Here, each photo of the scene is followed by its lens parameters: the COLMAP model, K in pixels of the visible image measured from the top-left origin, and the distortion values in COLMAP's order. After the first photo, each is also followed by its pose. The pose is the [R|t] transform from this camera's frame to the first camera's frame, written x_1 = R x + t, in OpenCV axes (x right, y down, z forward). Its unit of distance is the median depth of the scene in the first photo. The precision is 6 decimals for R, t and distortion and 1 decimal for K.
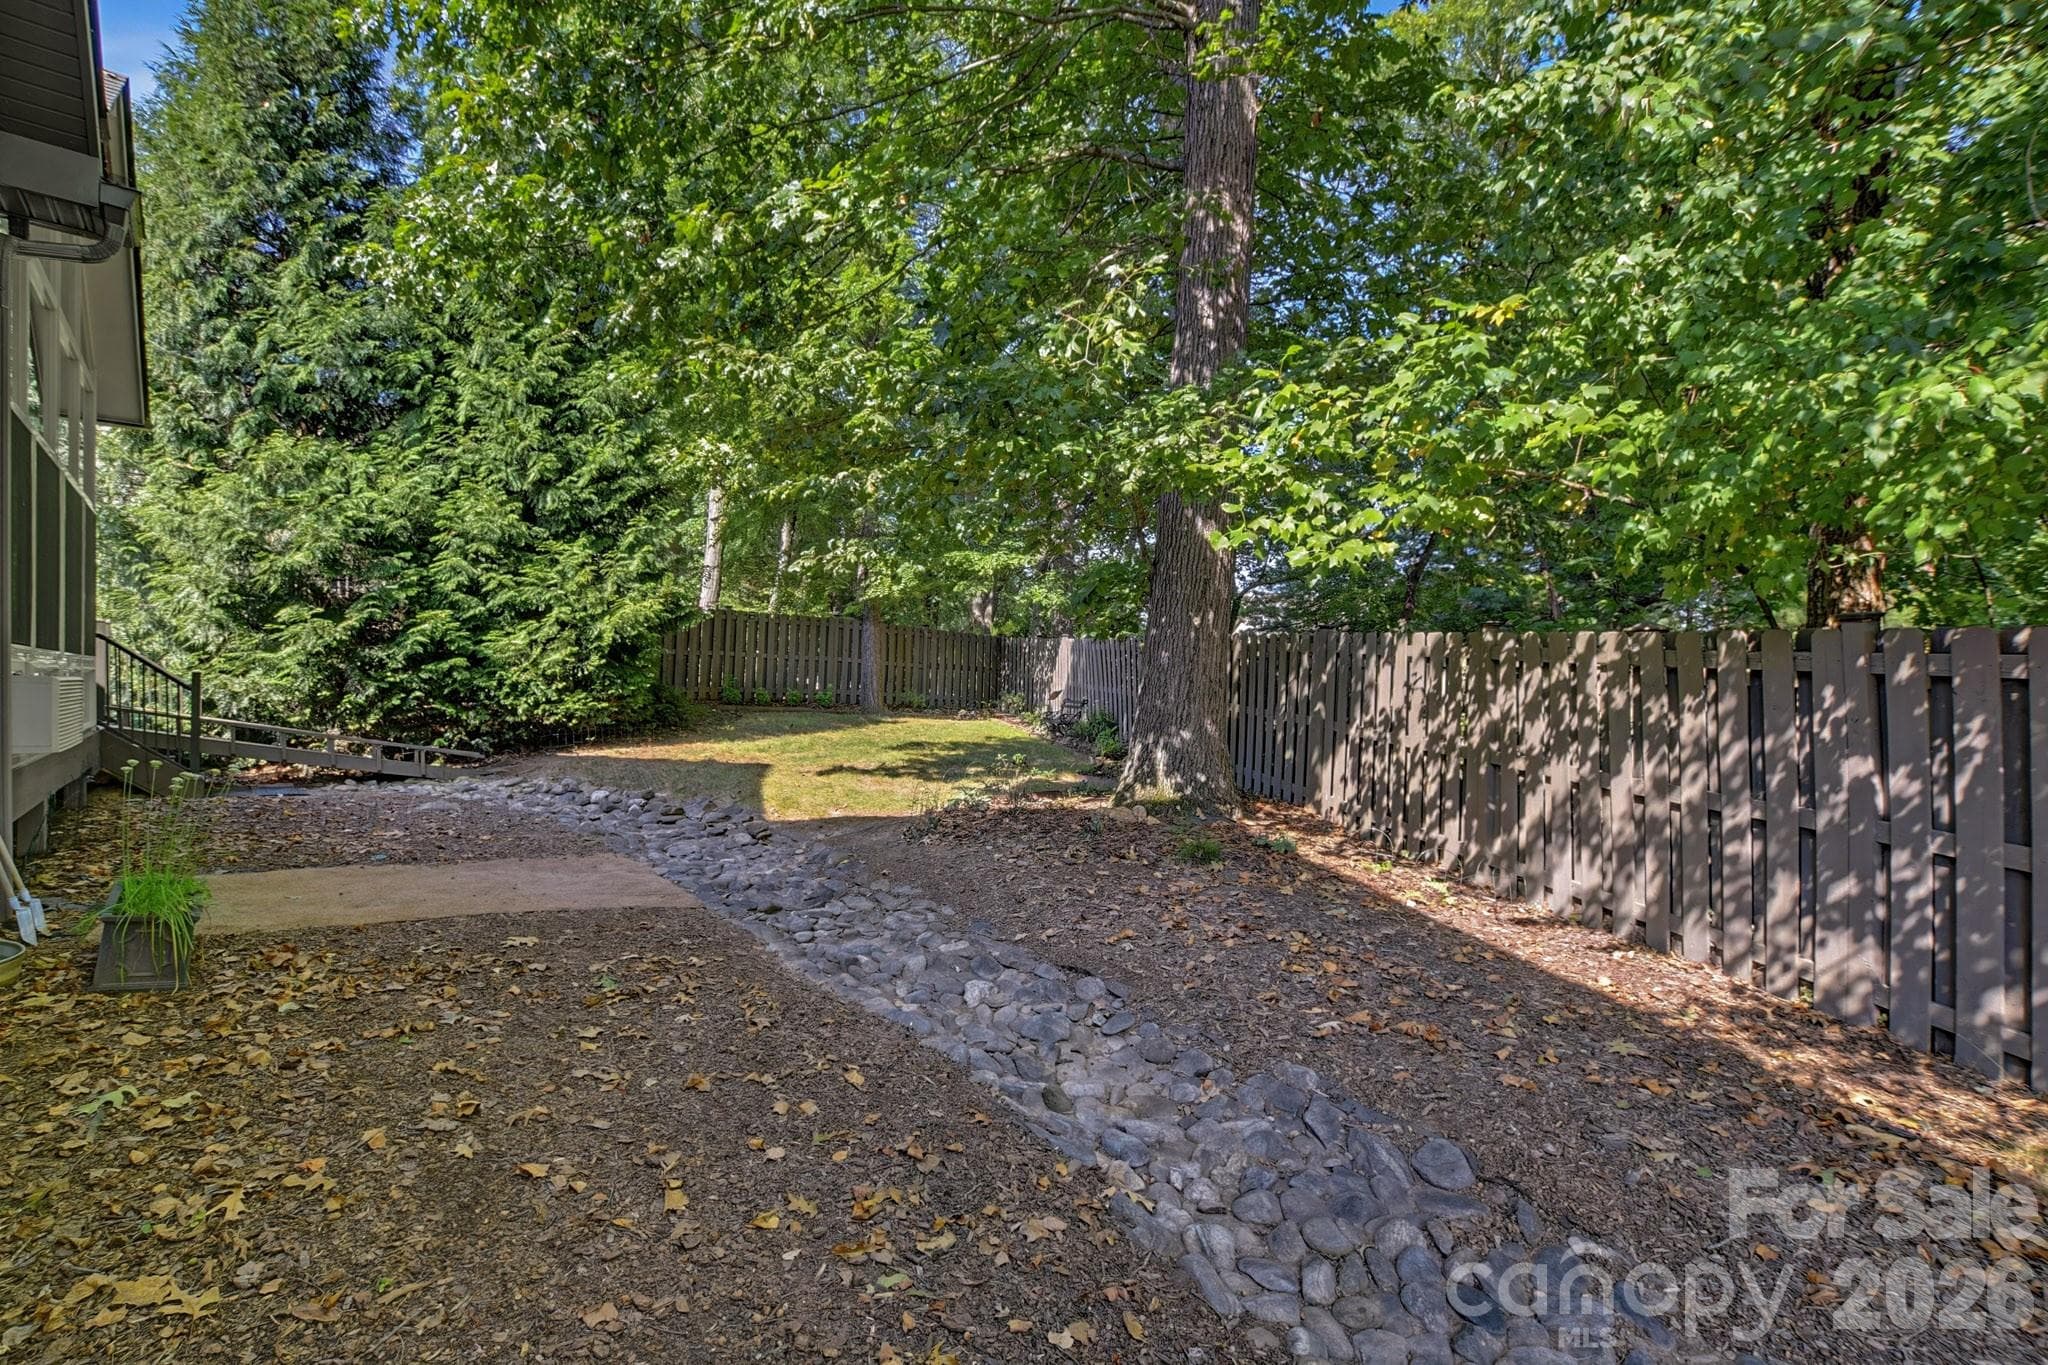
lens RADIAL K [[914.2, 0, 1014.4], [0, 914.2, 691.3], [0, 0, 1]] dist [-0.029051, -0.000287]
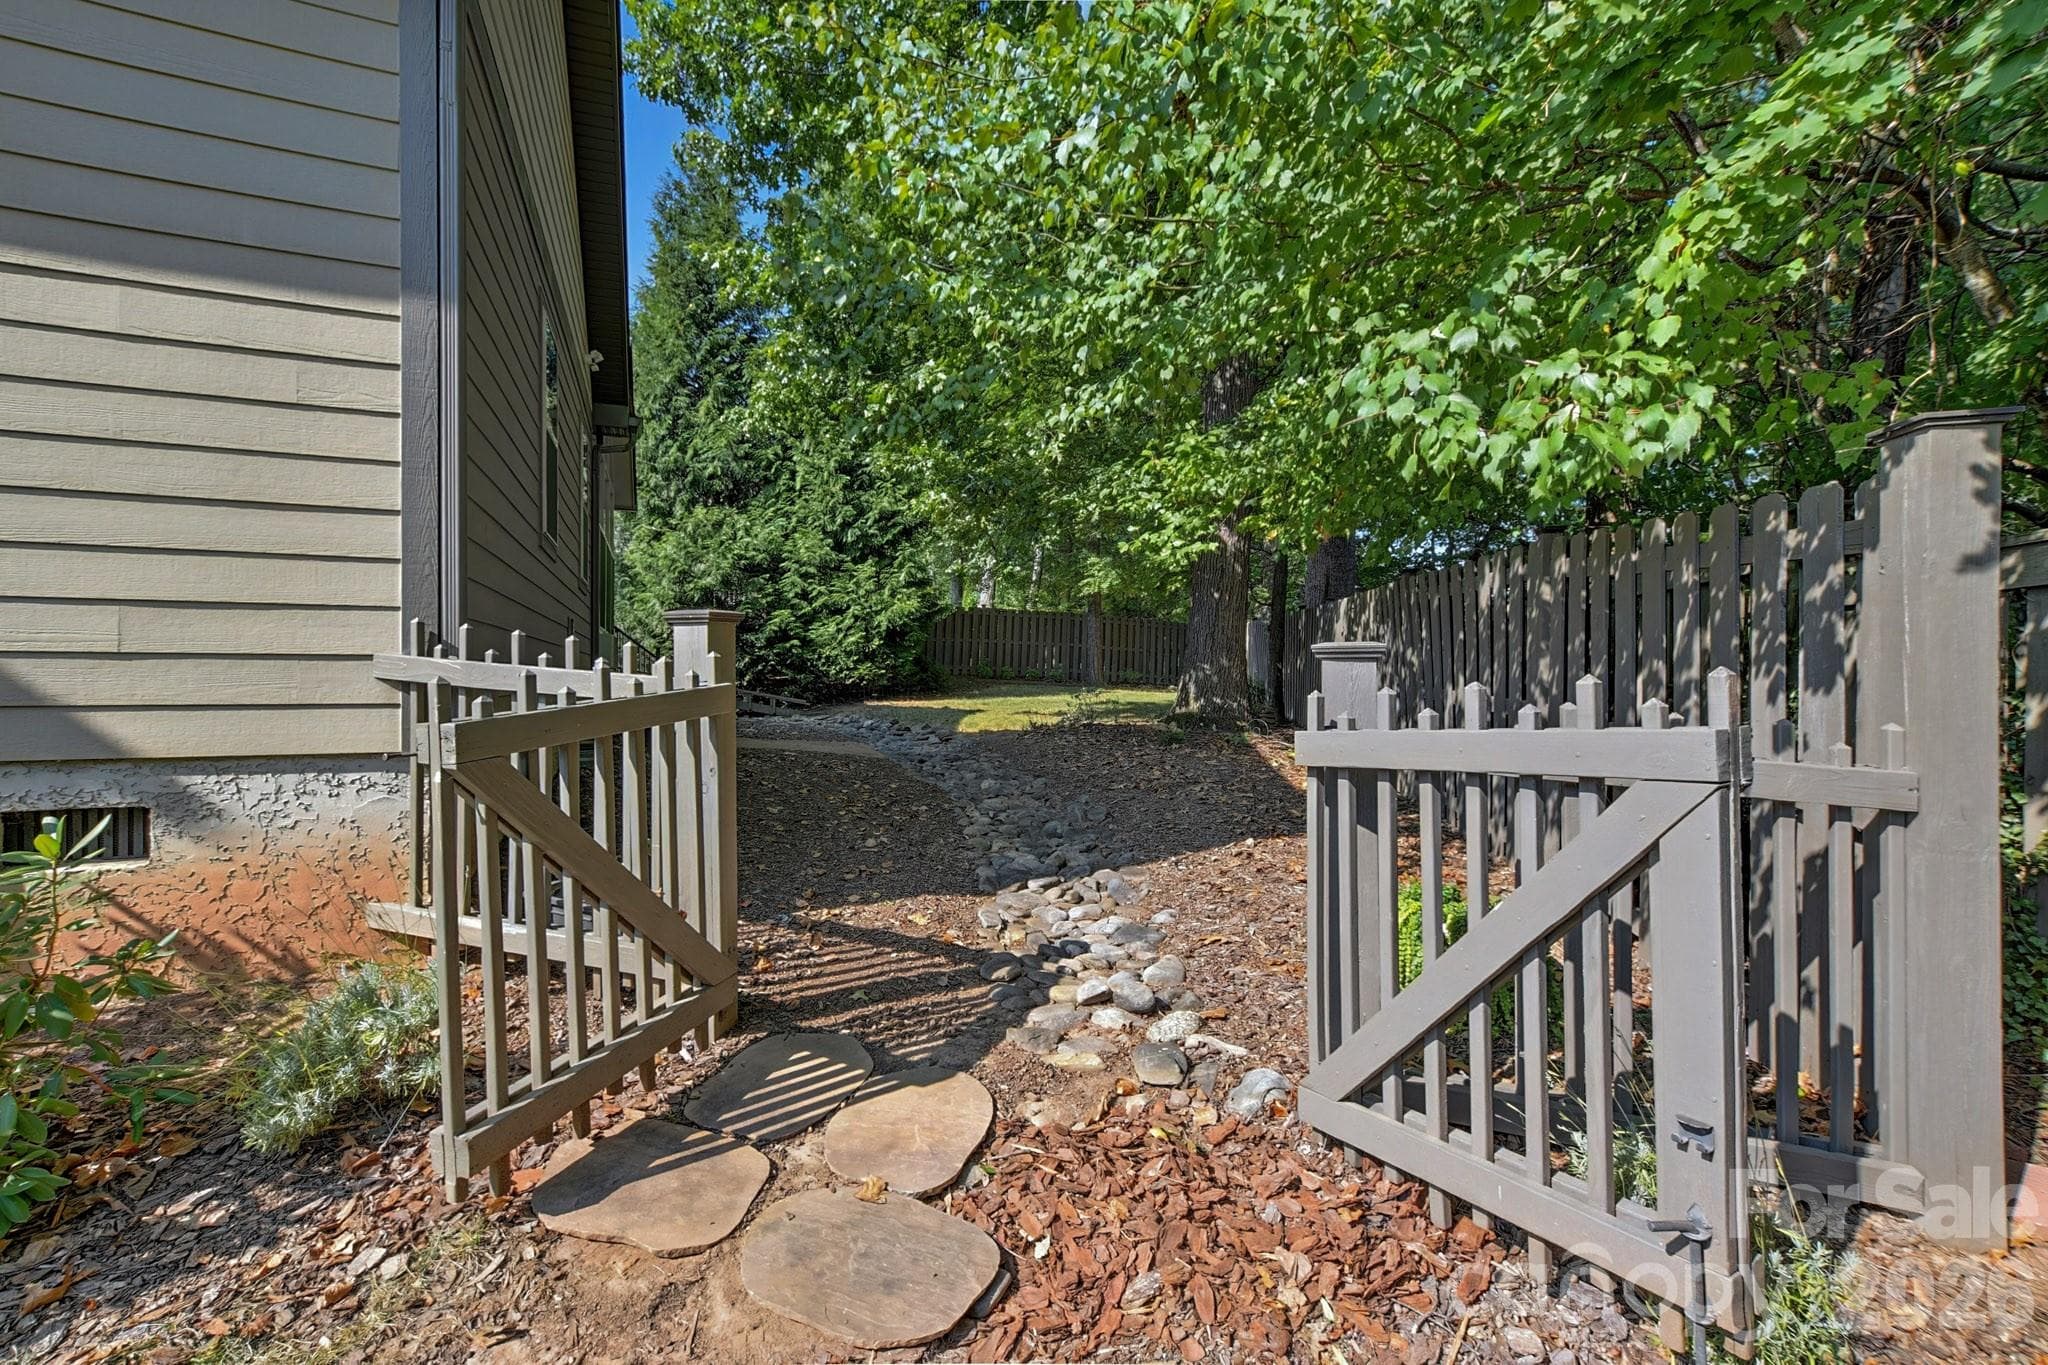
lens RADIAL K [[914.2, 0, 1014.4], [0, 914.2, 691.3], [0, 0, 1]] dist [-0.029051, -0.000287]
pose [[0.936277, -0.002318, -0.351254, 0.296164], [-0.000738, 0.999963, -0.008566, 0.064902], [0.351261, 0.008279, 0.936241, -0.347091]]
